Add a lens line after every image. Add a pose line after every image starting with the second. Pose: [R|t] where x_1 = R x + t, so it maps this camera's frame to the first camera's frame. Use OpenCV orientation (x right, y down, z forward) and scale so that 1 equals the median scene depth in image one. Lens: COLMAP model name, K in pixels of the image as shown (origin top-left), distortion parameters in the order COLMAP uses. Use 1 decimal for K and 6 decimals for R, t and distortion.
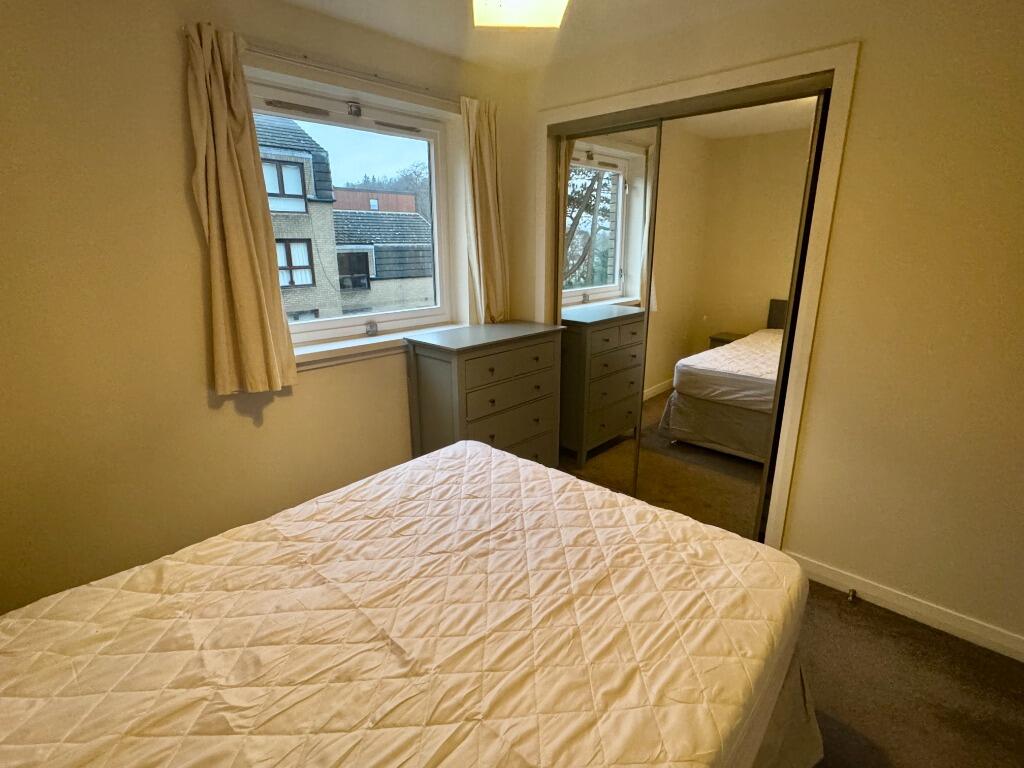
lens RADIAL K [[506.5, 0, 513.6], [0, 506.5, 381.8], [0, 0, 1]] dist [-0.001794, -0.000822]
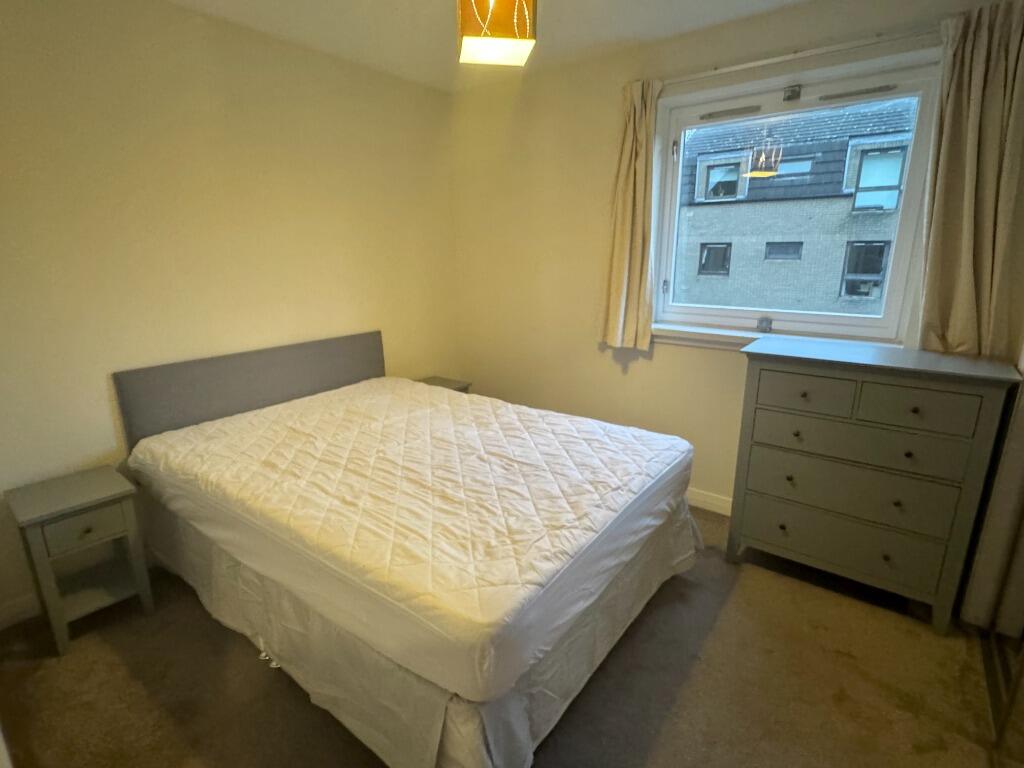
lens RADIAL K [[506.5, 0, 509.9], [0, 506.5, 384.4], [0, 0, 1]] dist [-0.001794, -0.000822]
pose [[0.098541, 0.256570, -0.961489, 1.132706], [-0.258306, 0.939670, 0.224275, -0.164247], [0.961024, 0.226258, 0.158870, 0.758171]]
